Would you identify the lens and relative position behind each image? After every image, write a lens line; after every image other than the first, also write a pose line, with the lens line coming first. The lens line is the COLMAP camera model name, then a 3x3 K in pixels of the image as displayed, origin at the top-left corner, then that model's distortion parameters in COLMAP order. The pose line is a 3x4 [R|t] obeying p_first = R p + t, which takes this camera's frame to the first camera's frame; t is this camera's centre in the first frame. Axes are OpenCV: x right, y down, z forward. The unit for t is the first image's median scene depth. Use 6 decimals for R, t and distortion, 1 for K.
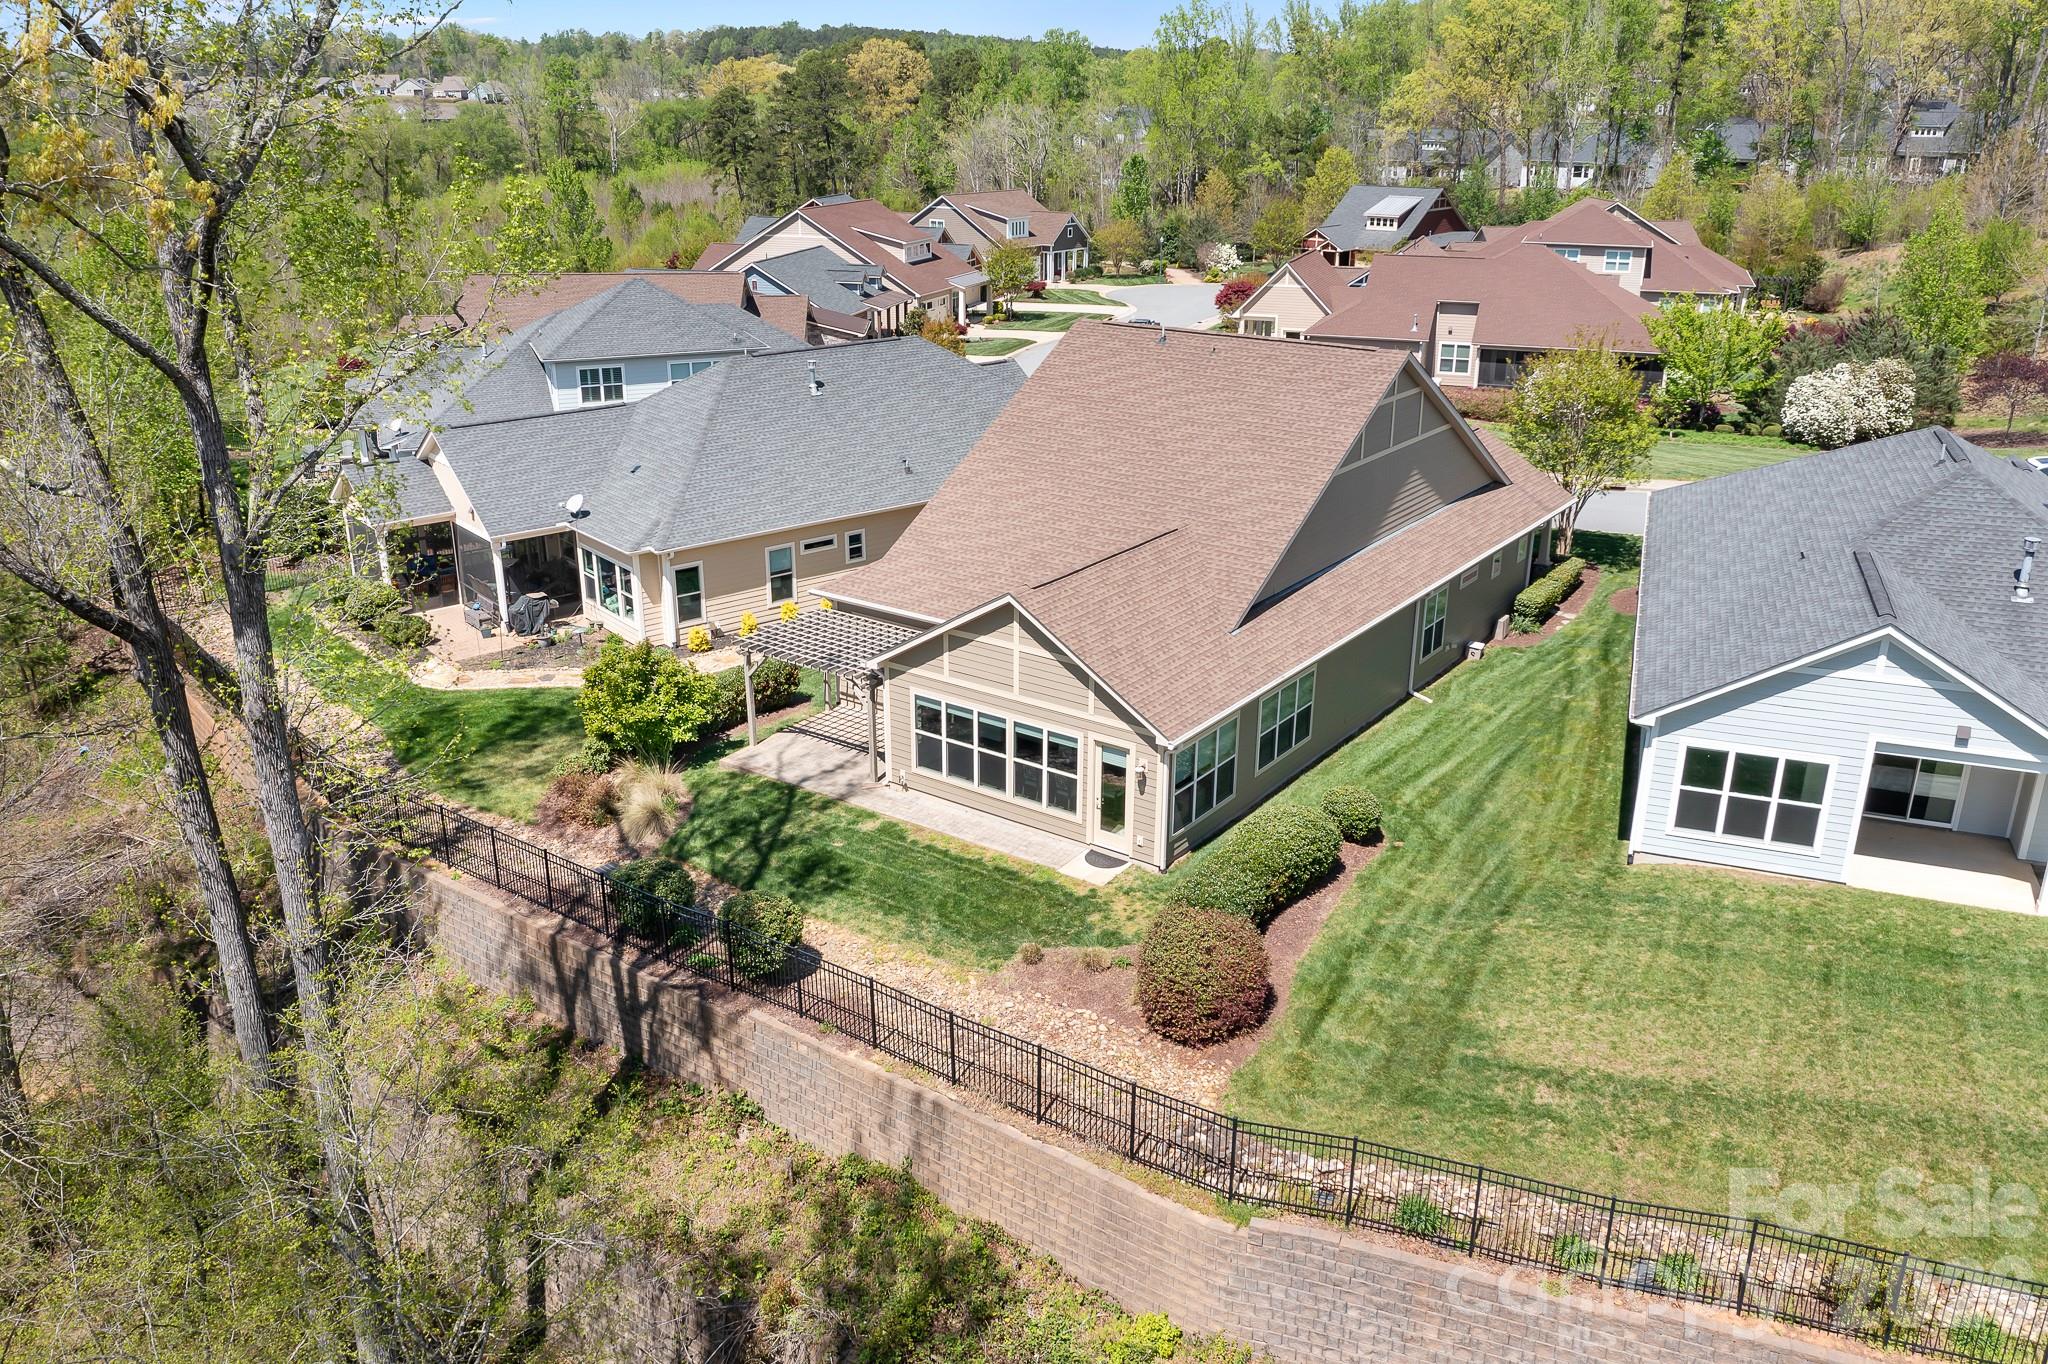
lens RADIAL K [[1635.9, 0, 1019.3], [0, 1635.9, 682.6], [0, 0, 1]] dist [-0.006194, 0.000879]
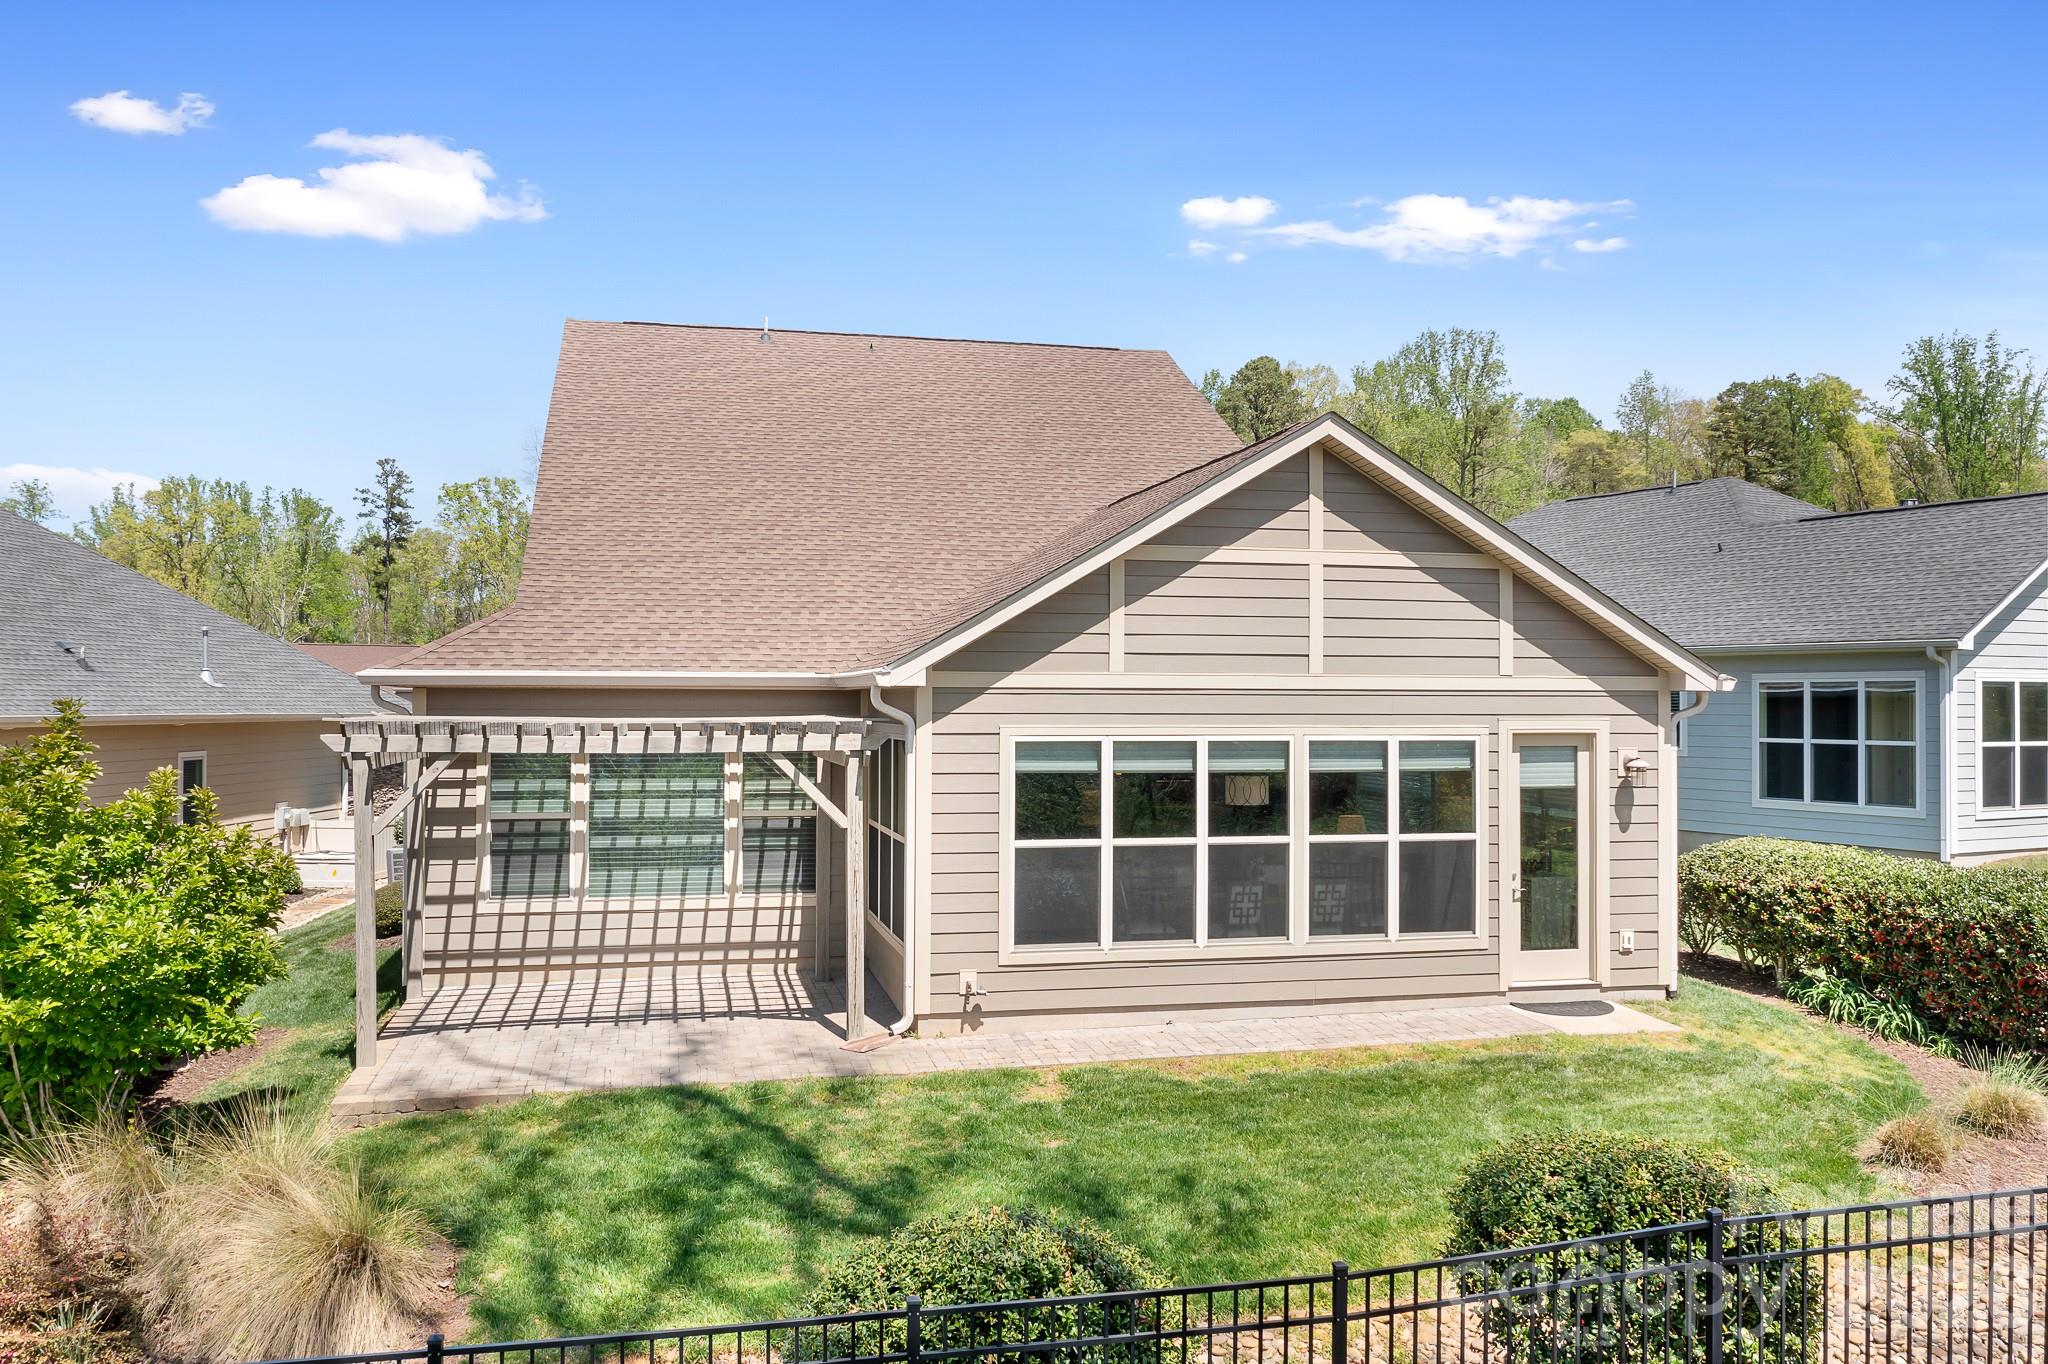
lens RADIAL K [[1635.9, 0, 1035.2], [0, 1635.9, 609.2], [0, 0, 1]] dist [-0.006194, 0.000879]
pose [[0.662896, 0.034950, 0.747895, -0.370423], [0.259199, 0.926428, -0.273034, 0.089213], [-0.702413, 0.374847, 0.605066, 0.780370]]
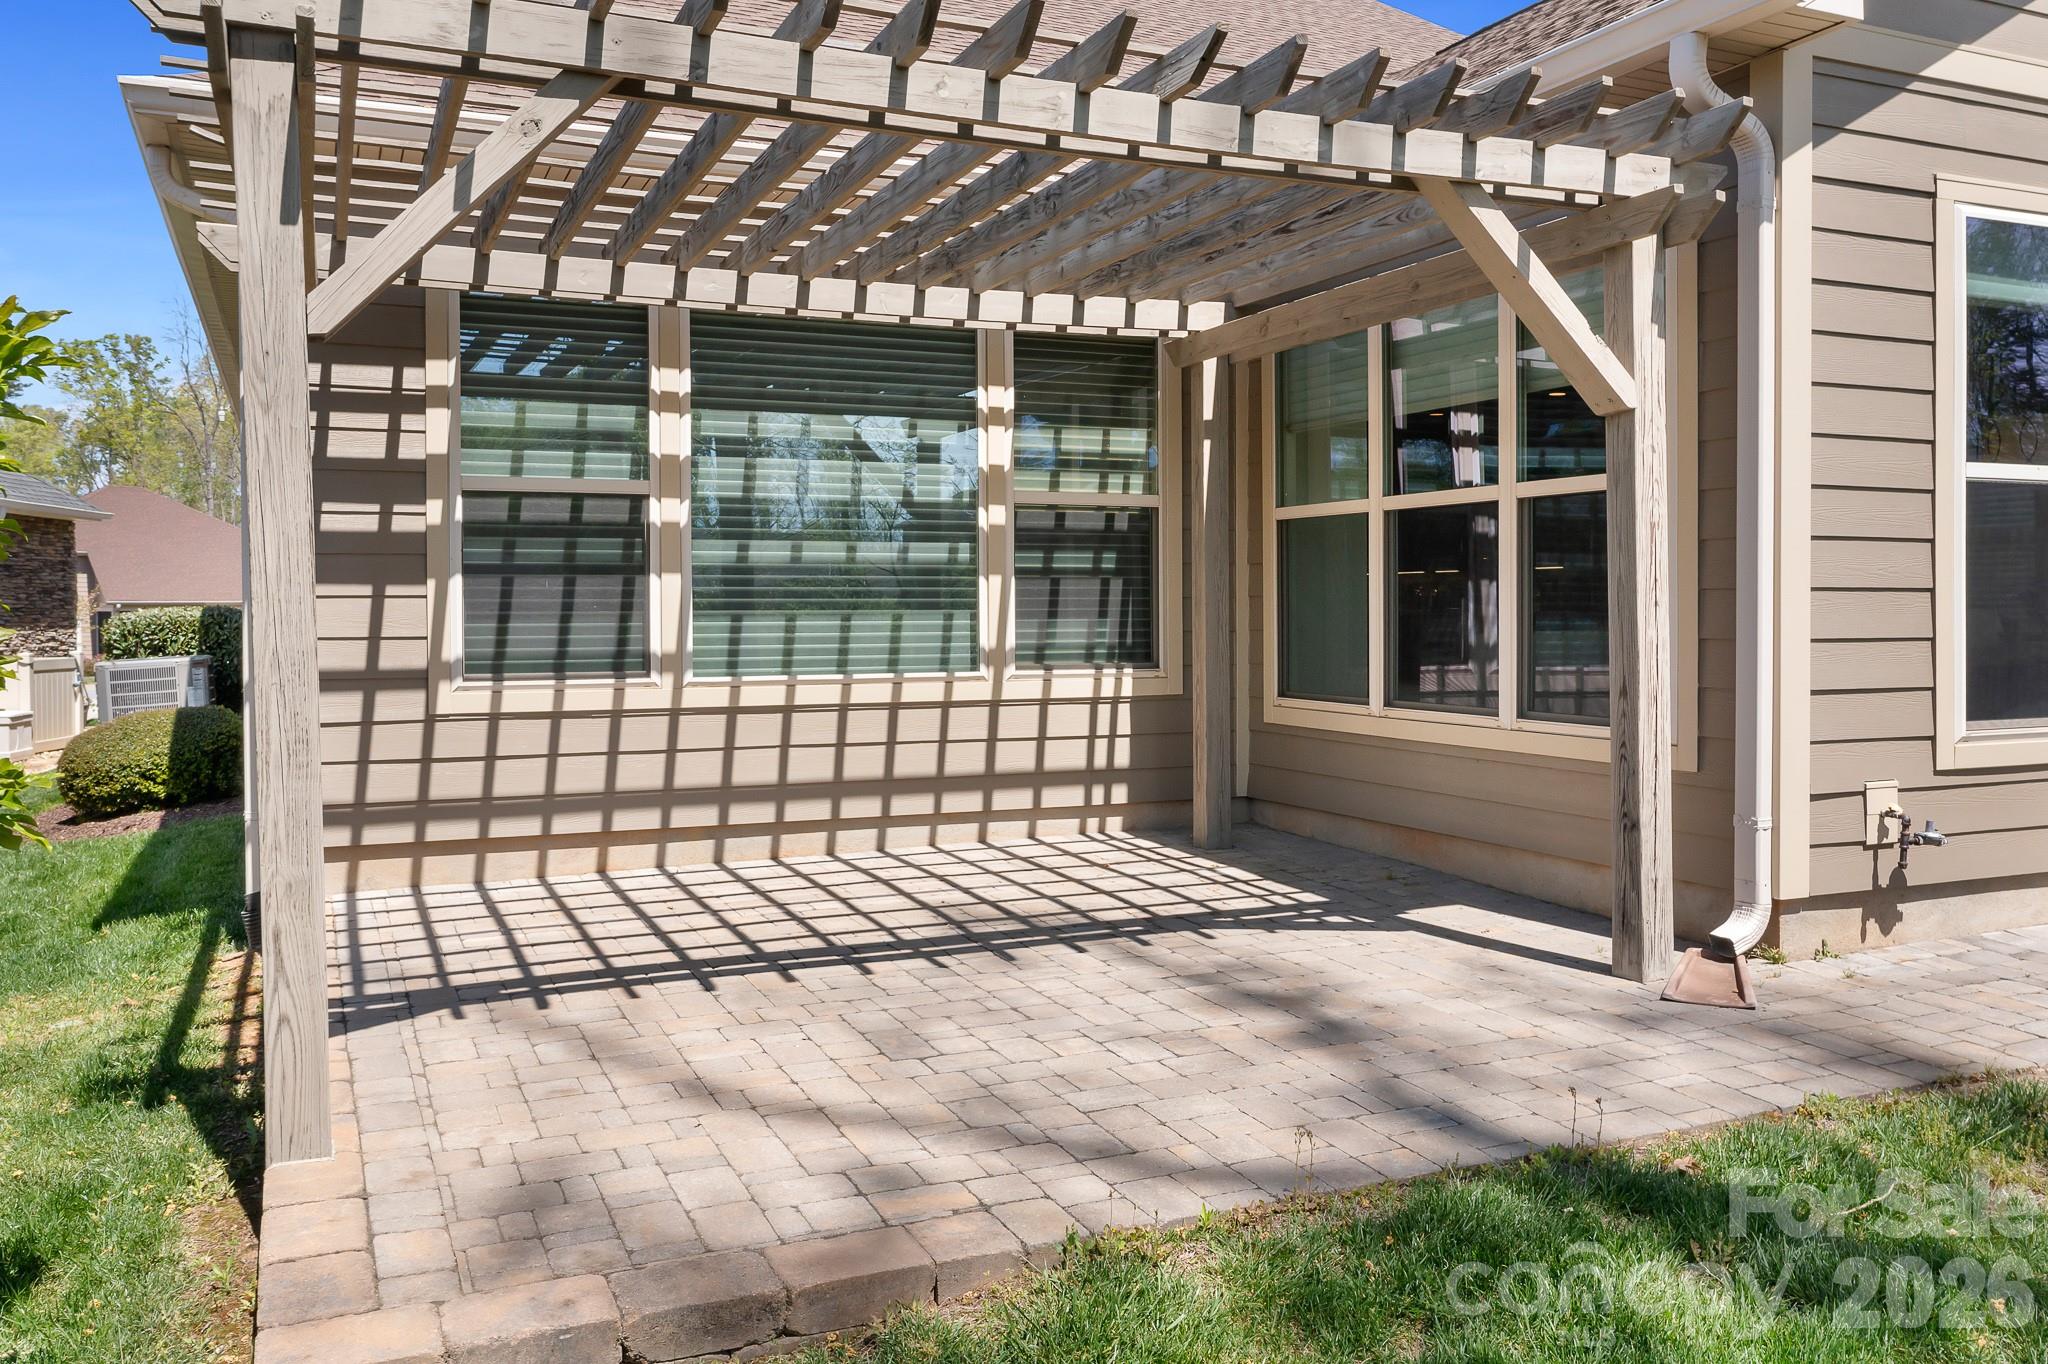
lens RADIAL K [[1635.9, 0, 1038.7], [0, 1635.9, 590.7], [0, 0, 1]] dist [-0.006194, 0.000879]
pose [[0.502763, 0.000976, 0.864424, -0.254644], [0.302588, 0.936533, -0.177047, 0.042895], [-0.809735, 0.350577, 0.470558, 1.055057]]
